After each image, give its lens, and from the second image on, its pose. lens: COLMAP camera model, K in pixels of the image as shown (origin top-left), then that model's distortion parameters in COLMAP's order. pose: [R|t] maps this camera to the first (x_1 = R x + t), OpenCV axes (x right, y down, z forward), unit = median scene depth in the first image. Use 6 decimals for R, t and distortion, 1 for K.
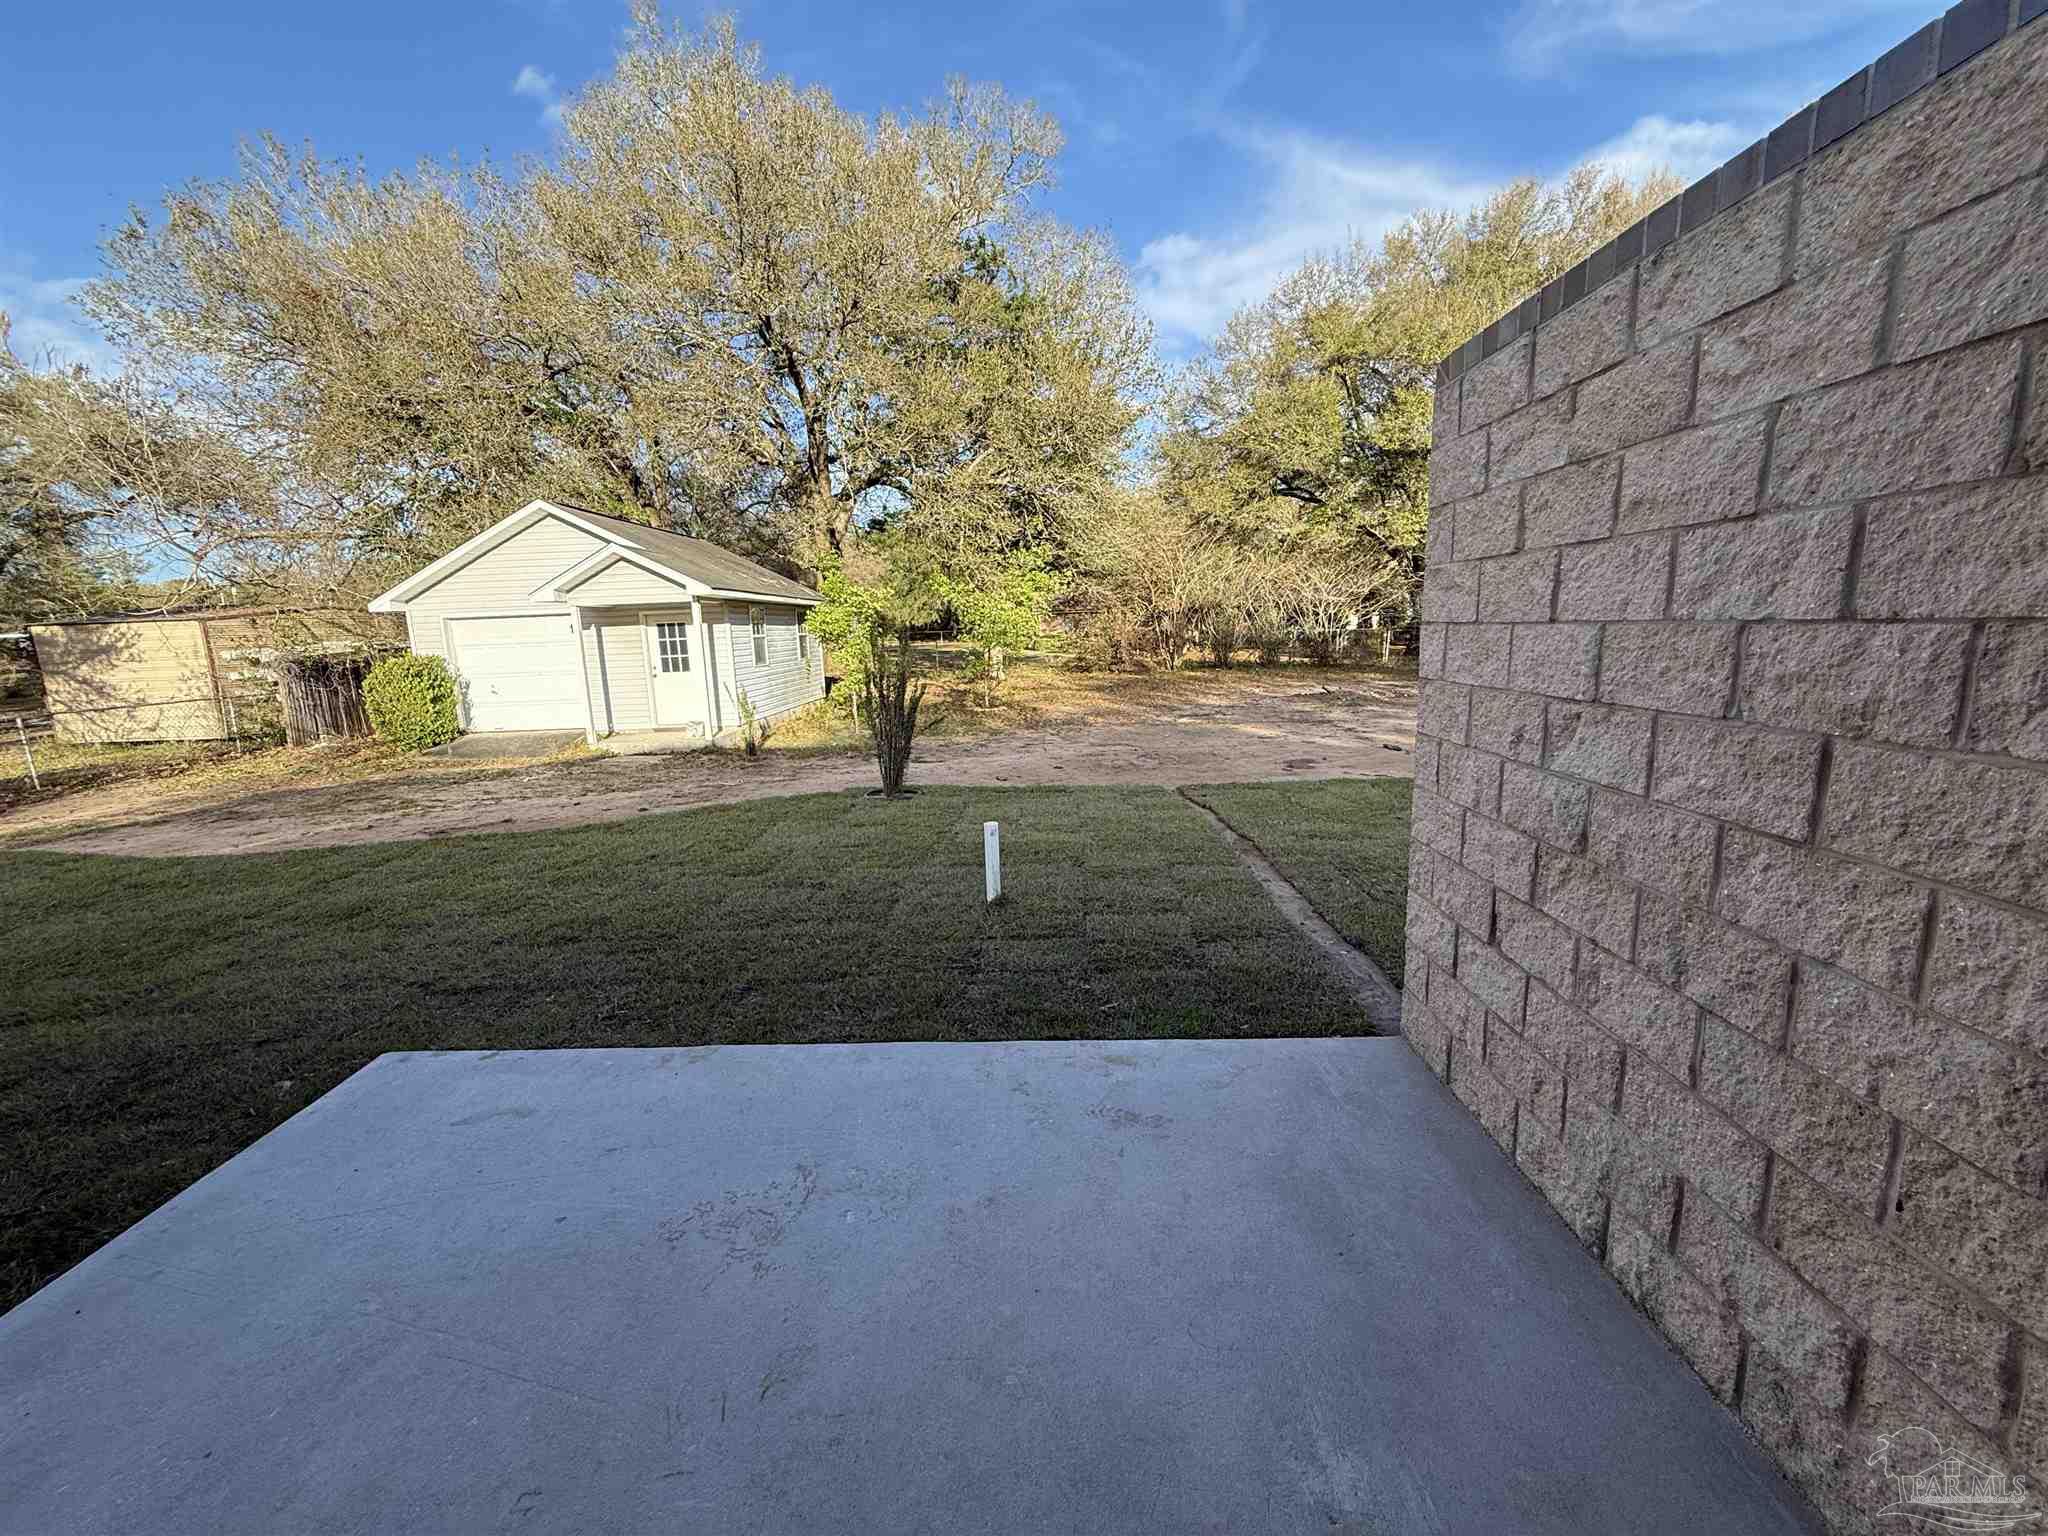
lens RADIAL K [[807.4, 0, 1024.0], [0, 807.4, 768.0], [0, 0, 1]] dist [-0.000163, -0.000006]
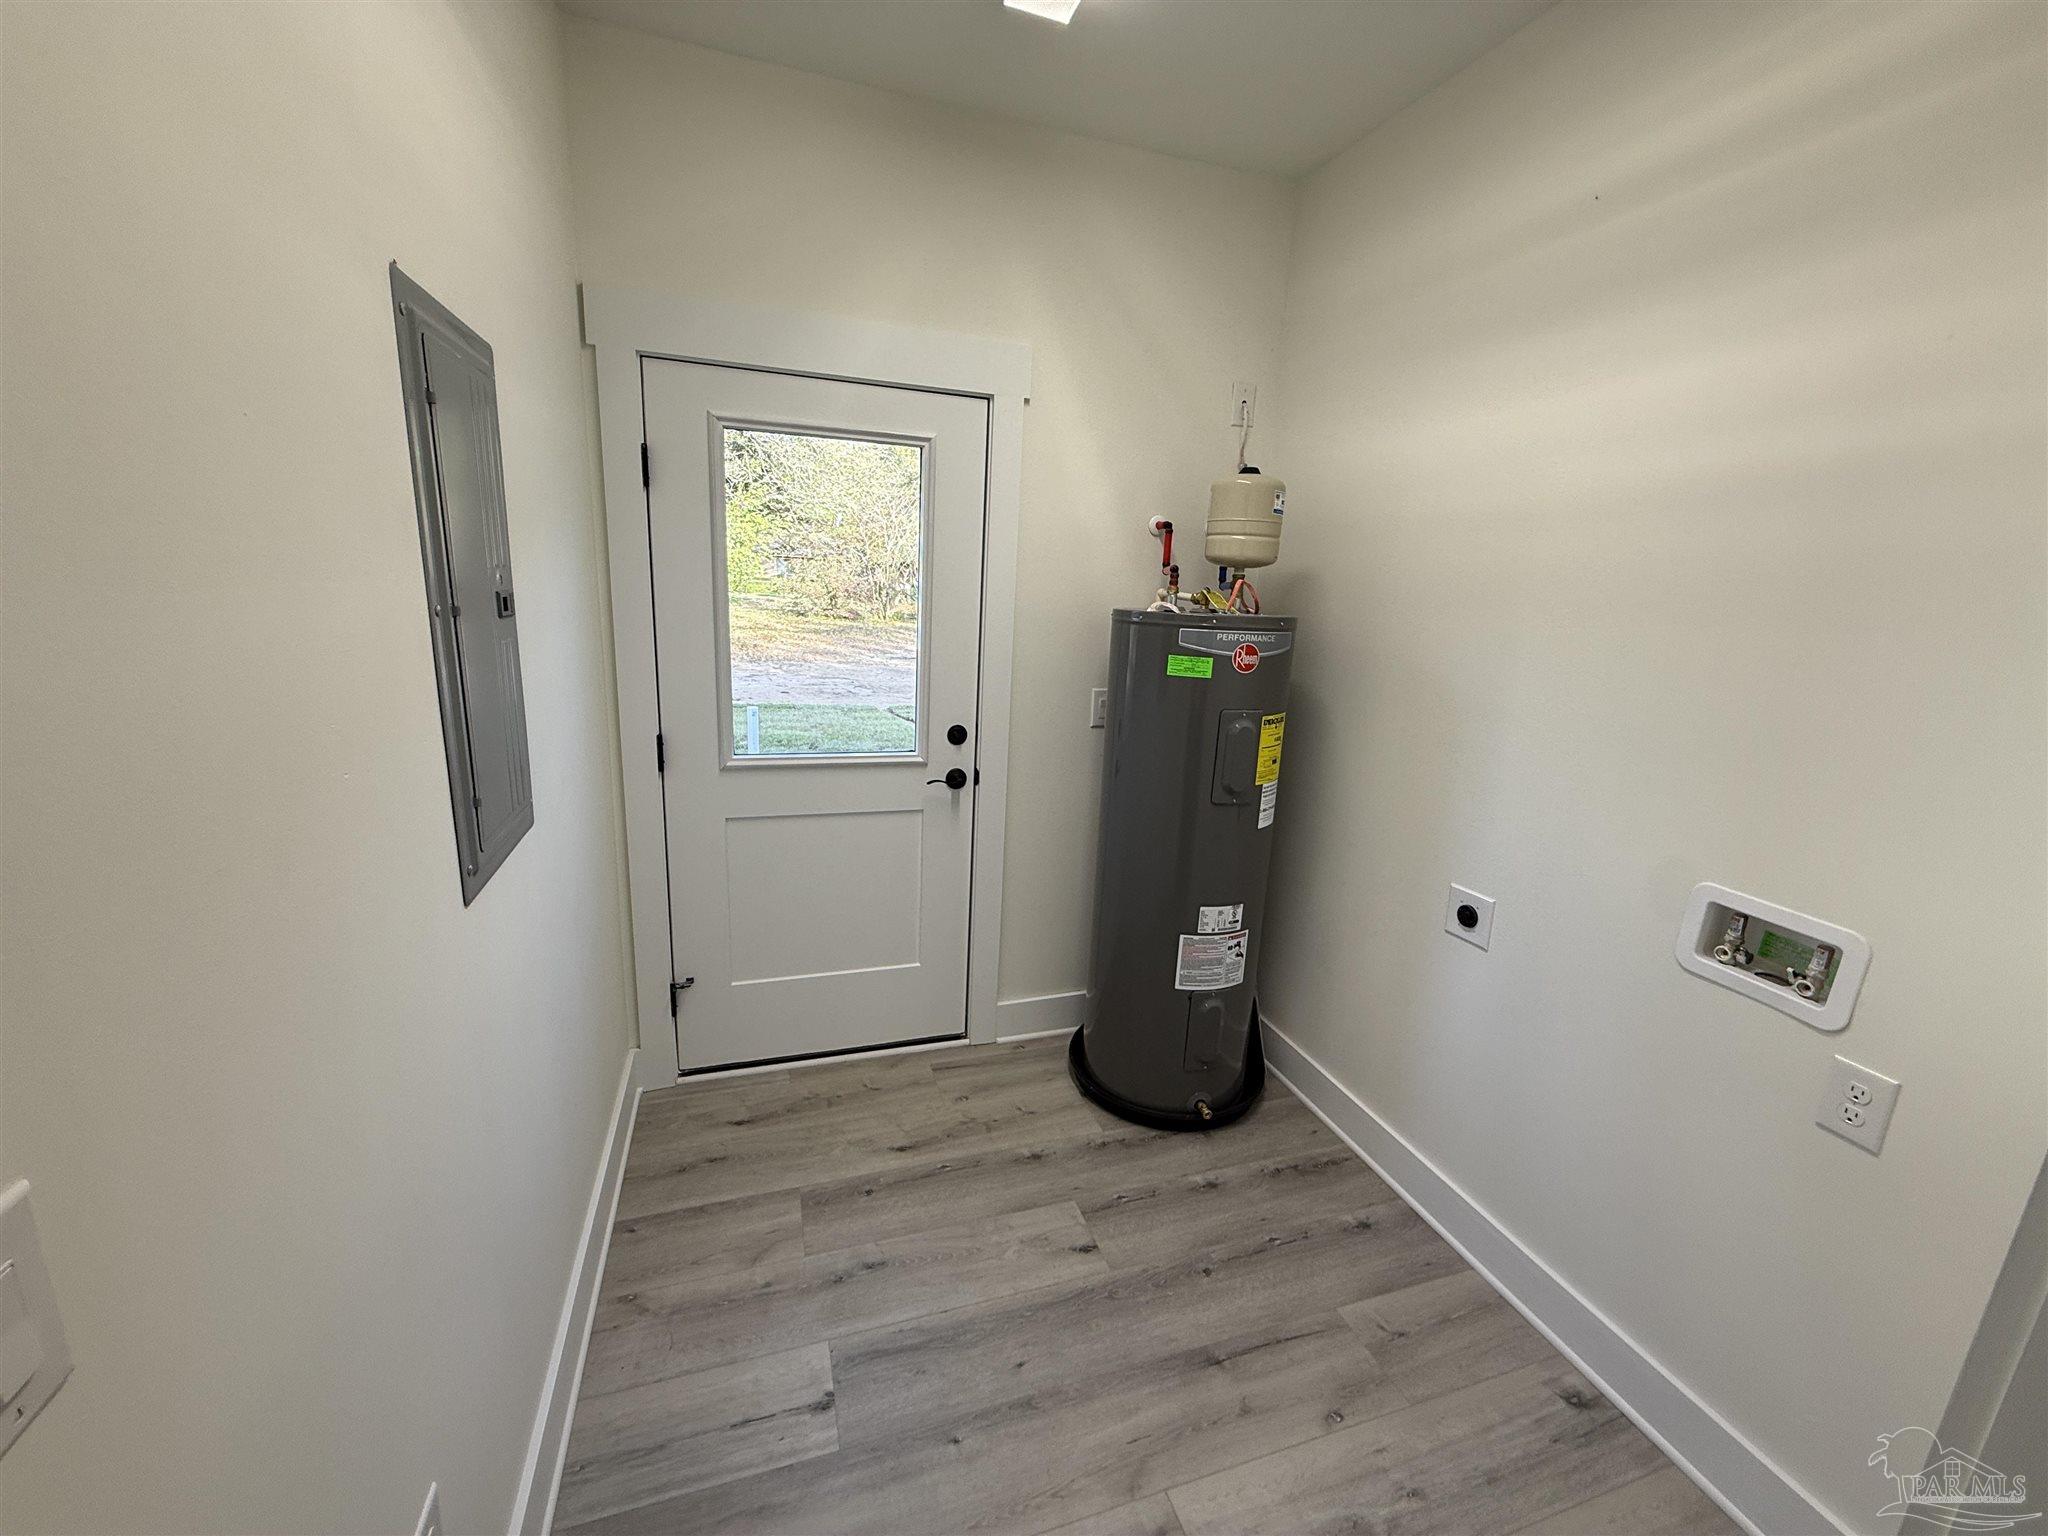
lens RADIAL K [[807.4, 0, 1024.0], [0, 807.4, 768.0], [0, 0, 1]] dist [-0.000163, -0.000006]
pose [[0.937675, 0.004085, 0.347490, -0.019996], [-0.023177, 0.998440, 0.050806, 0.021807], [-0.346740, -0.055693, 0.936306, -0.108171]]
